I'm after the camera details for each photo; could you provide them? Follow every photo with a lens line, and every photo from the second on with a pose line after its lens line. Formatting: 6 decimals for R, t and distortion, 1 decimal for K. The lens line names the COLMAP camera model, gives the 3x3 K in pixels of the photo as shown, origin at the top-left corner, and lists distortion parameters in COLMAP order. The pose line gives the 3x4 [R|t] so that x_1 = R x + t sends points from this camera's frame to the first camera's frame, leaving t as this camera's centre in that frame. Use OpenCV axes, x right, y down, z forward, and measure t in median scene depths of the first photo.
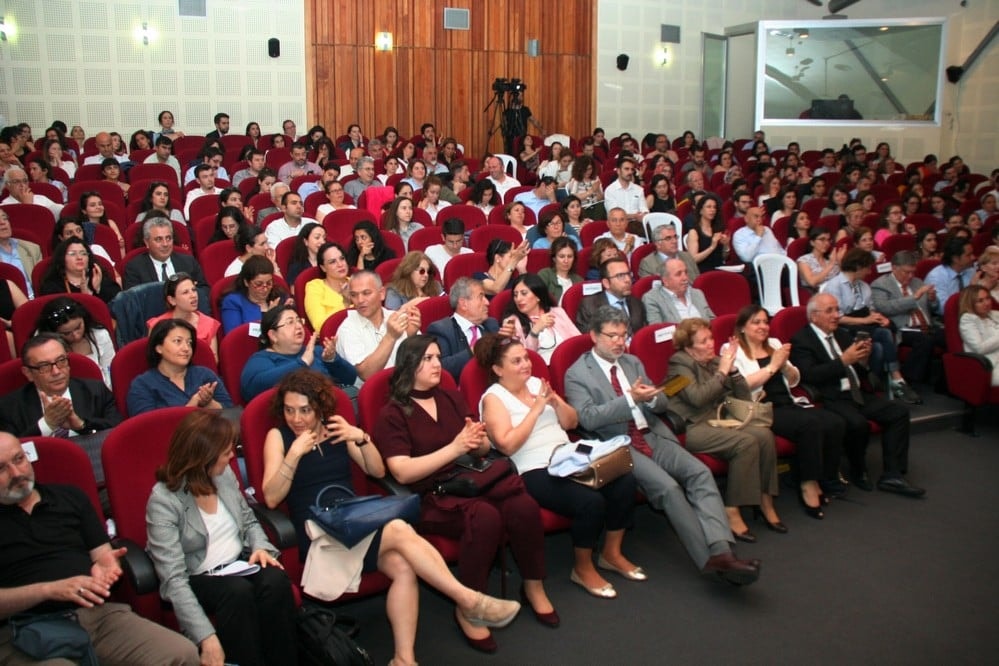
lens RADIAL K [[847.7, 0, 502.8], [0, 847.7, 330.9], [0, 0, 1]] dist [-0.189268, 0.163451]
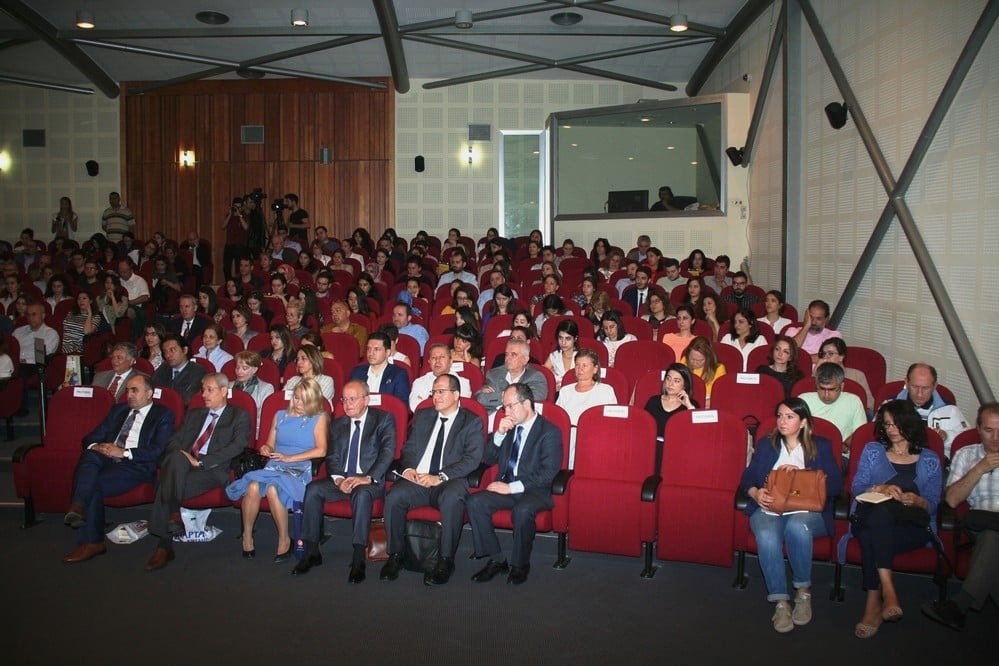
lens RADIAL K [[845.7, 0, 498.7], [0, 845.7, 330.4], [0, 0, 1]] dist [-0.189759, 0.163364]
pose [[0.936087, 0.031005, -0.350399, 0.639154], [-0.072116, 0.991865, -0.104892, -0.021746], [0.344296, 0.123458, 0.930709, 0.107701]]
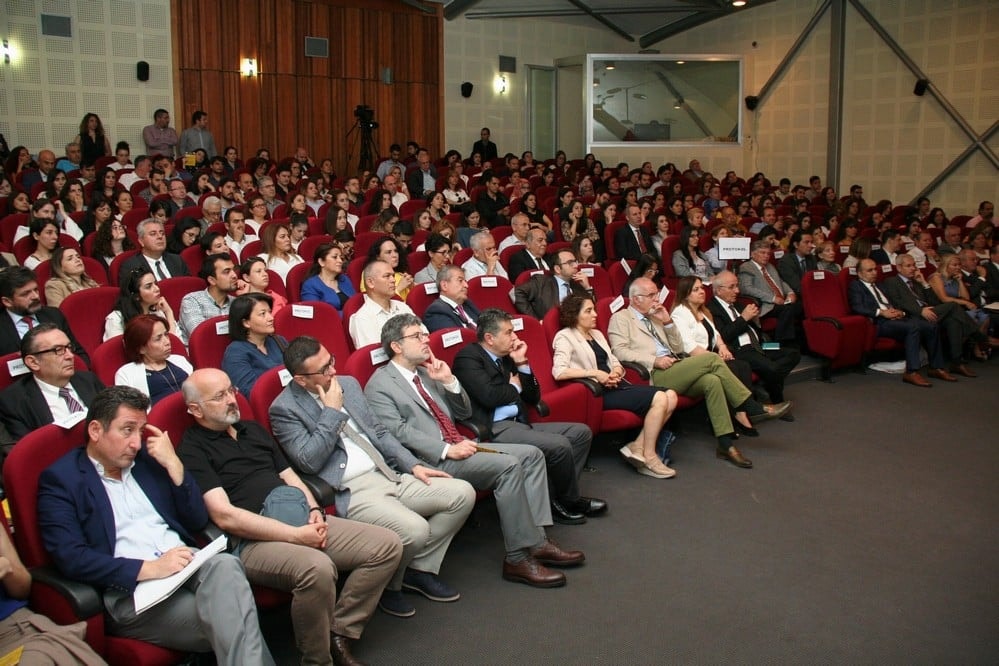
lens RADIAL K [[847.7, 0, 502.8], [0, 847.7, 330.9], [0, 0, 1]] dist [-0.189268, 0.163451]
pose [[0.967858, -0.047416, 0.246987, -0.100089], [0.056049, 0.998034, -0.028036, 0.024697], [-0.245172, 0.040978, 0.968613, -0.057725]]
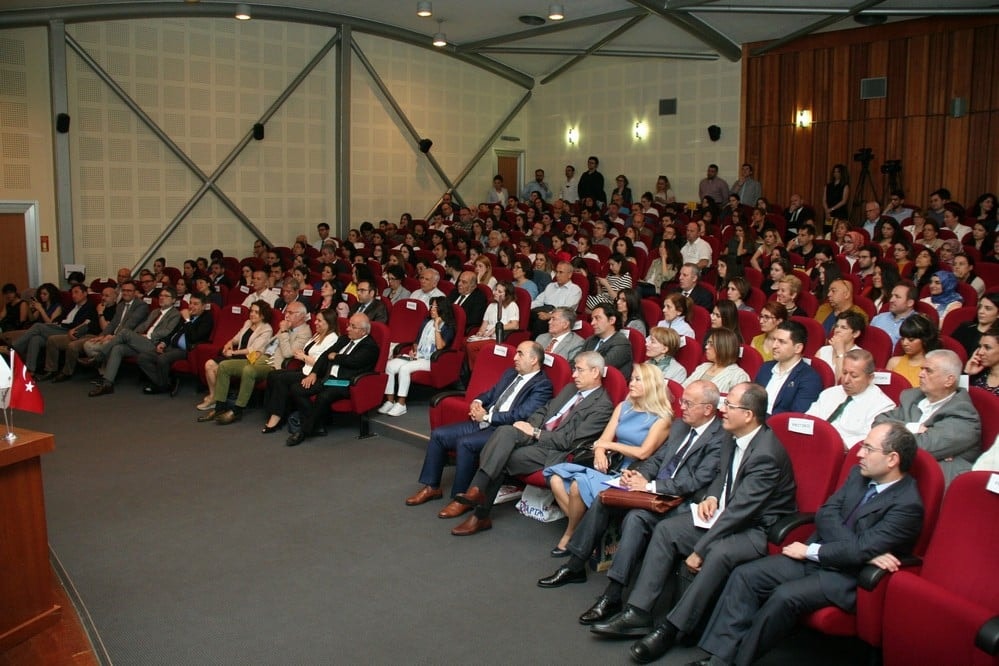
lens RADIAL K [[845.7, 0, 498.7], [0, 845.7, 330.4], [0, 0, 1]] dist [-0.189759, 0.163364]
pose [[0.337753, 0.125620, -0.932814, 0.718099], [-0.200108, 0.977981, 0.059247, -0.059401], [0.919717, 0.166653, 0.355453, 0.282907]]
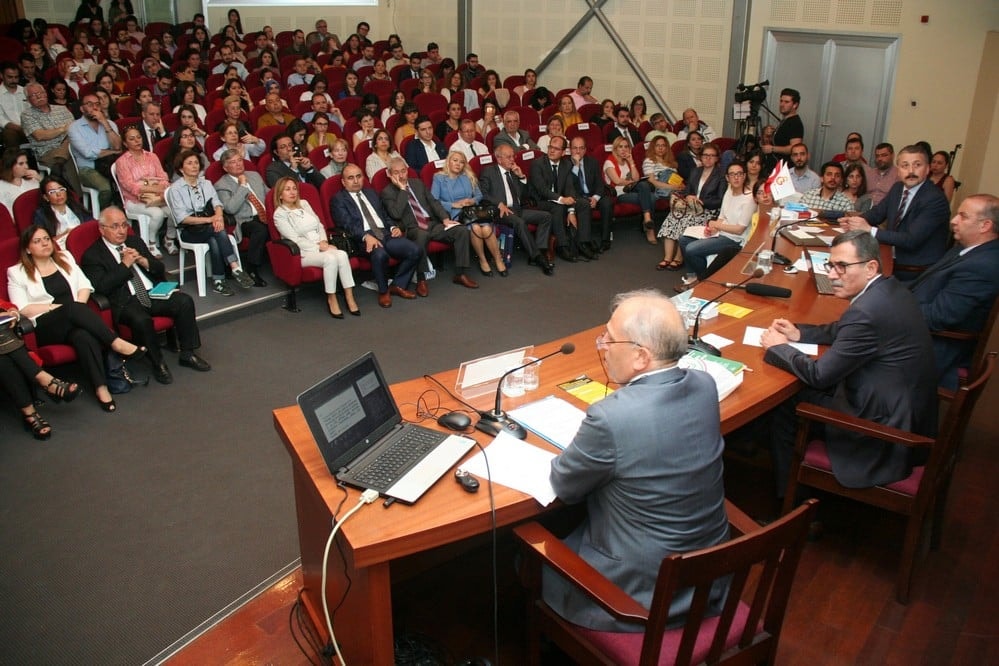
lens RADIAL K [[838.4, 0, 499.5], [0, 838.4, 333.0], [0, 0, 1]] dist [-0.136489, 0.012683]
pose [[0.878120, -0.157062, 0.451926, 0.127715], [0.080460, 0.979606, 0.184113, -0.014729], [-0.471626, -0.125311, 0.872849, -0.075864]]
